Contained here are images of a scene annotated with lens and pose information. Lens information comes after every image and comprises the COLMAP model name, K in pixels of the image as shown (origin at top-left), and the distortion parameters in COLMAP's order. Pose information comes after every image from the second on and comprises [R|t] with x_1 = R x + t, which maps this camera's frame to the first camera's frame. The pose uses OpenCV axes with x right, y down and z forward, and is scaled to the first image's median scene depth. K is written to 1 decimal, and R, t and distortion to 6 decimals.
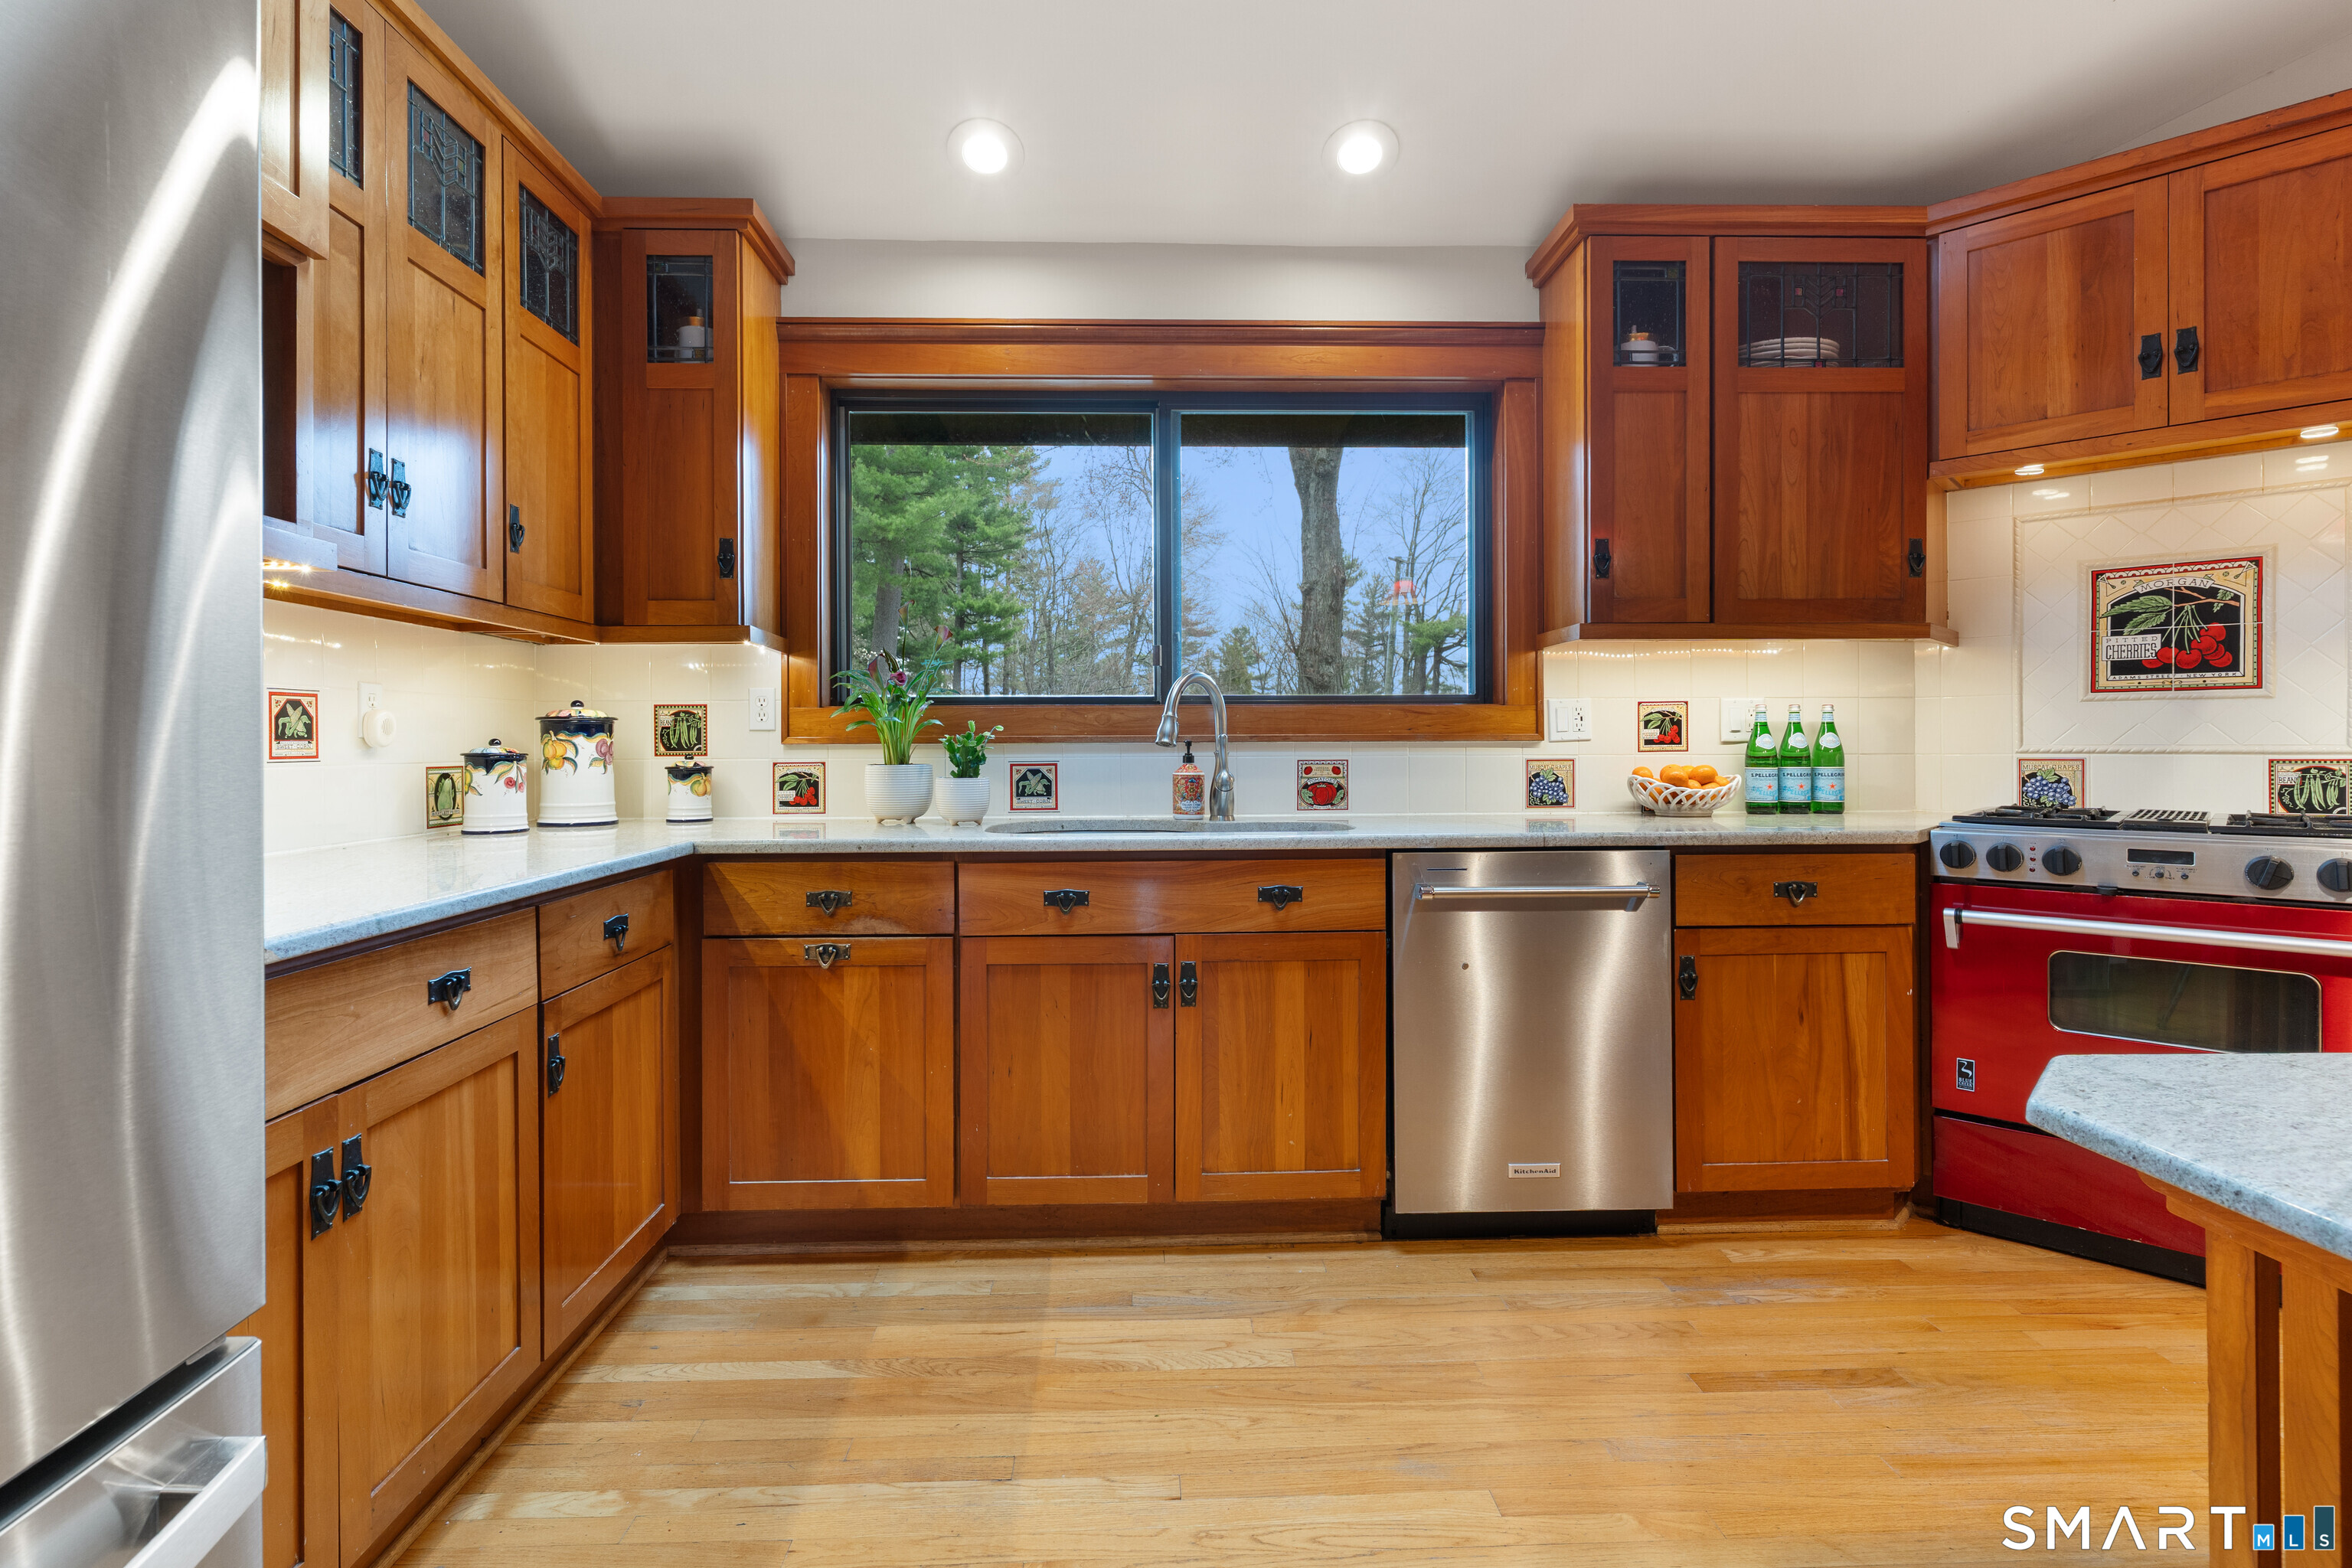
lens RADIAL K [[1134.1, 0, 1149.0], [0, 1134.1, 748.2], [0, 0, 1]] dist [0.003652, -0.000130]
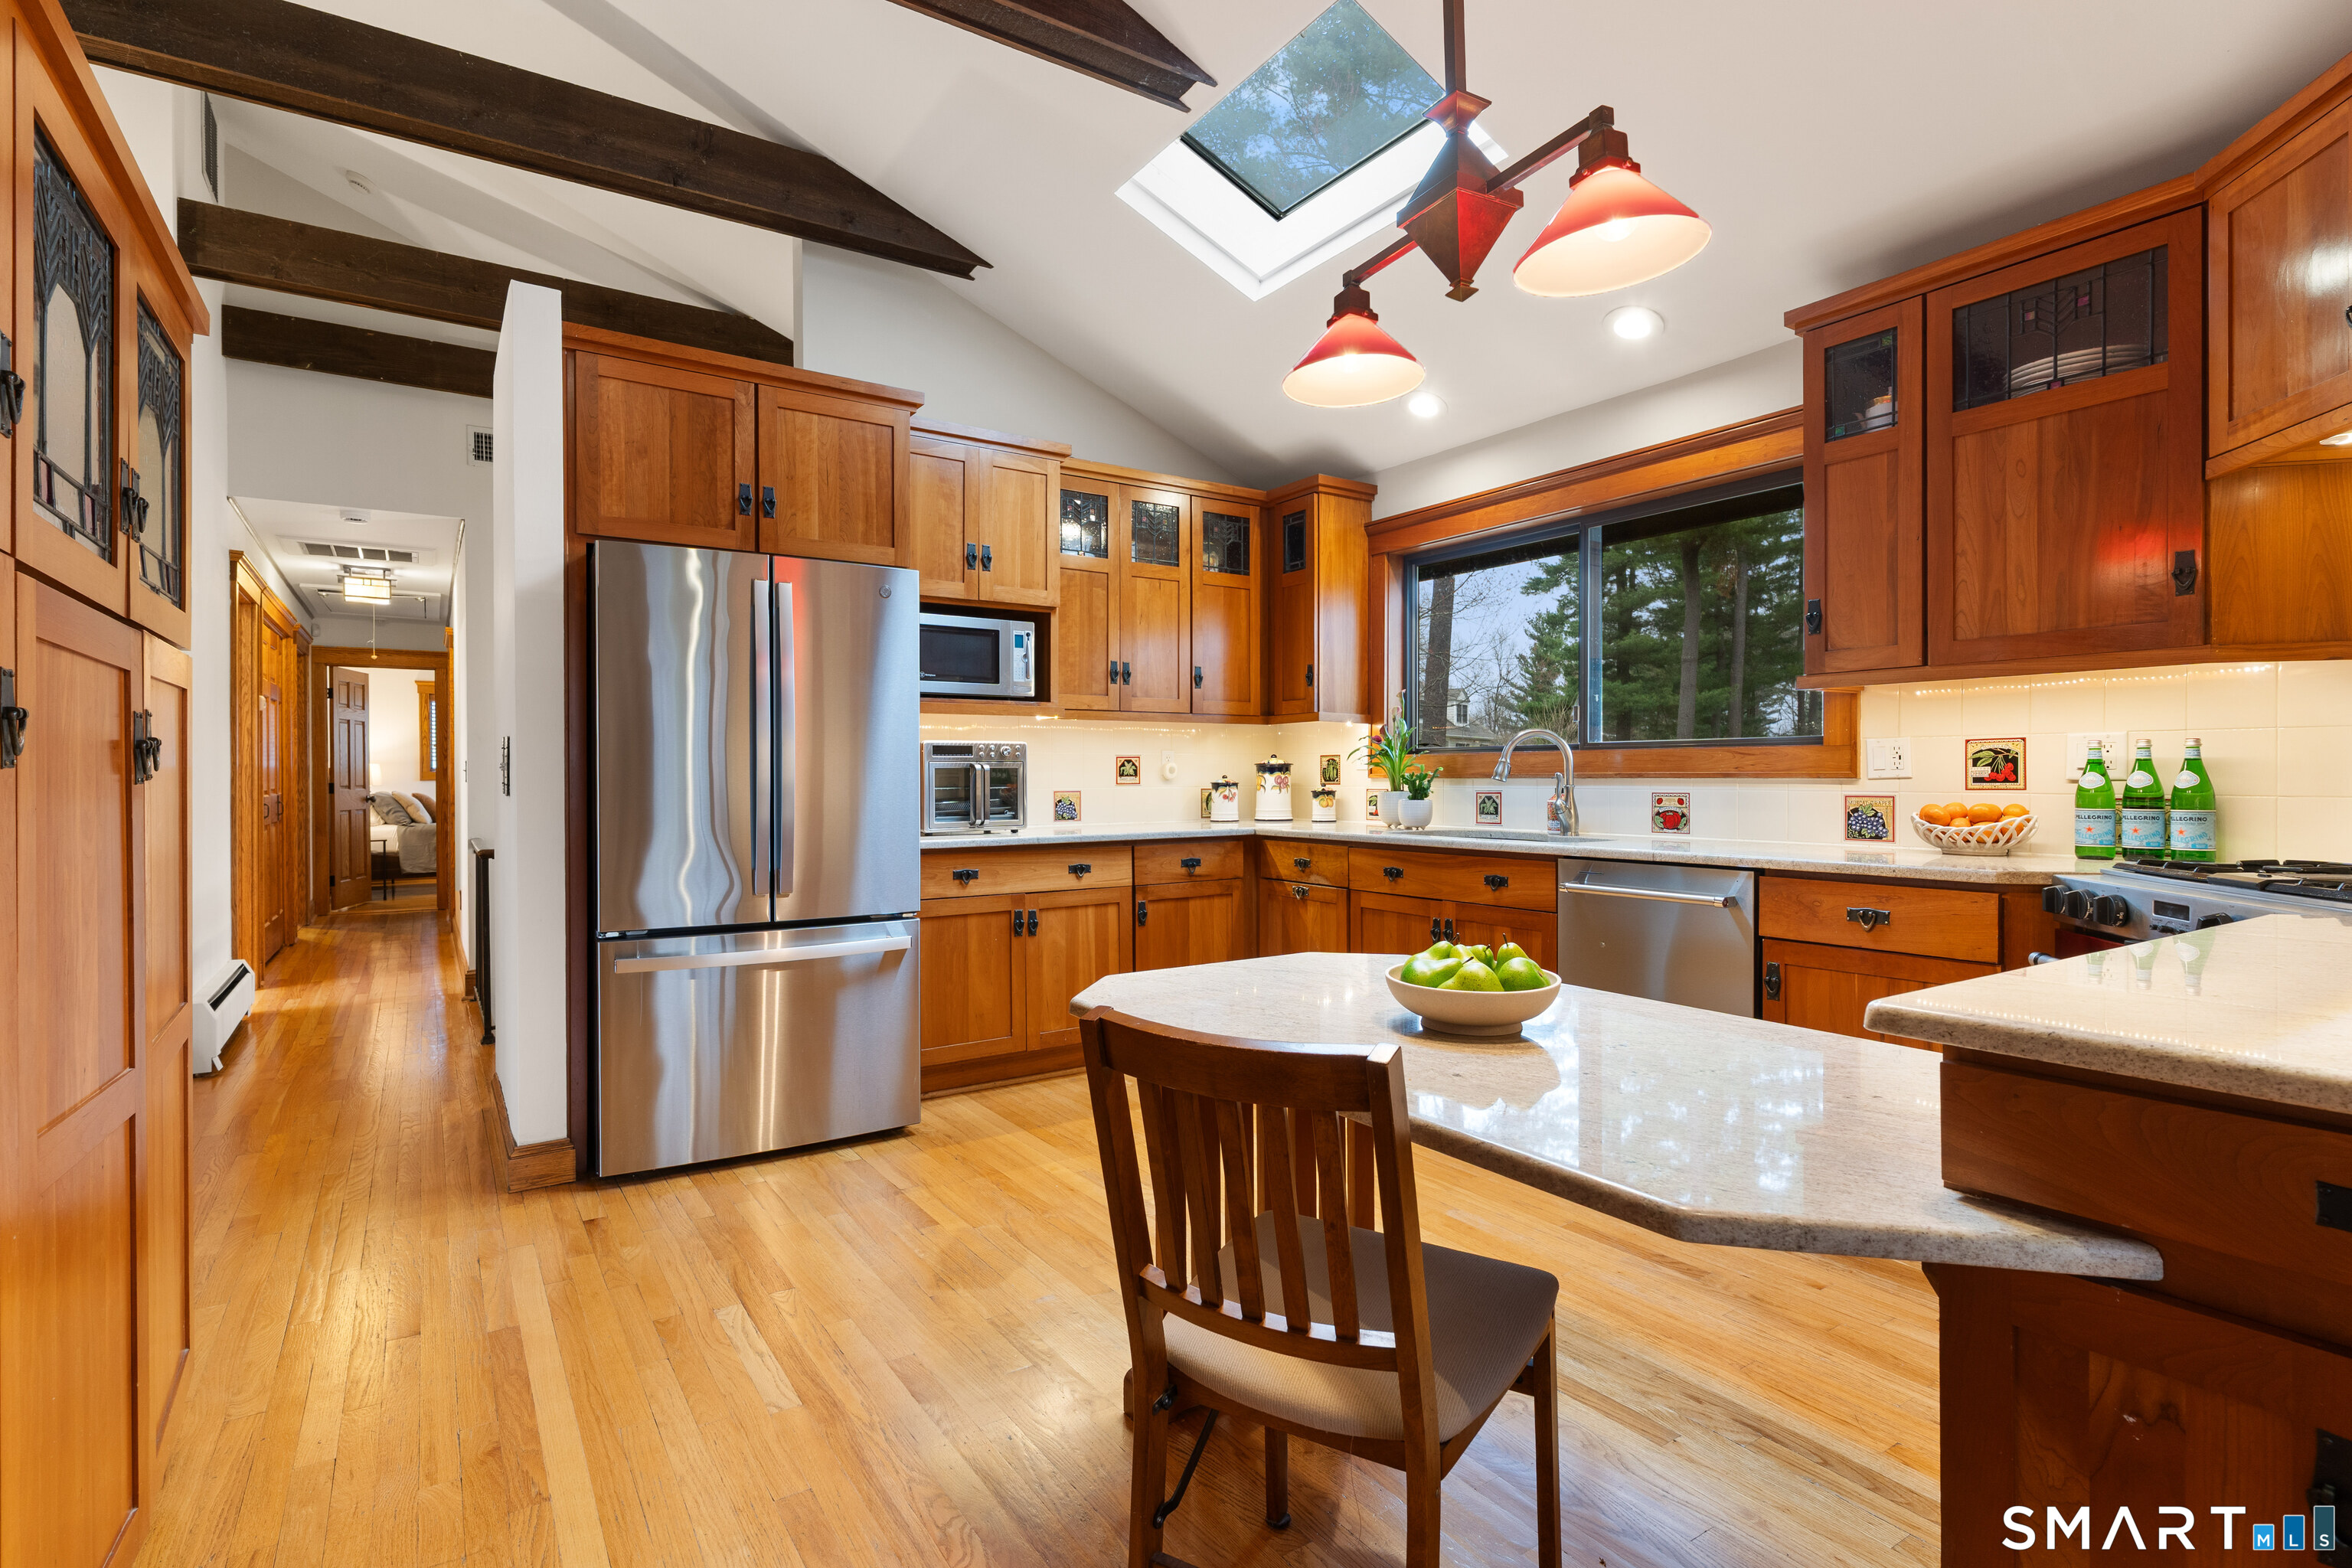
lens RADIAL K [[1134.1, 0, 1182.8], [0, 1134.1, 778.7], [0, 0, 1]] dist [0.003652, -0.000130]
pose [[0.529992, 0.005141, -0.847987, 1.013406], [-0.003043, 0.999987, 0.004161, -0.009566], [0.847997, 0.000375, 0.530001, -0.125621]]
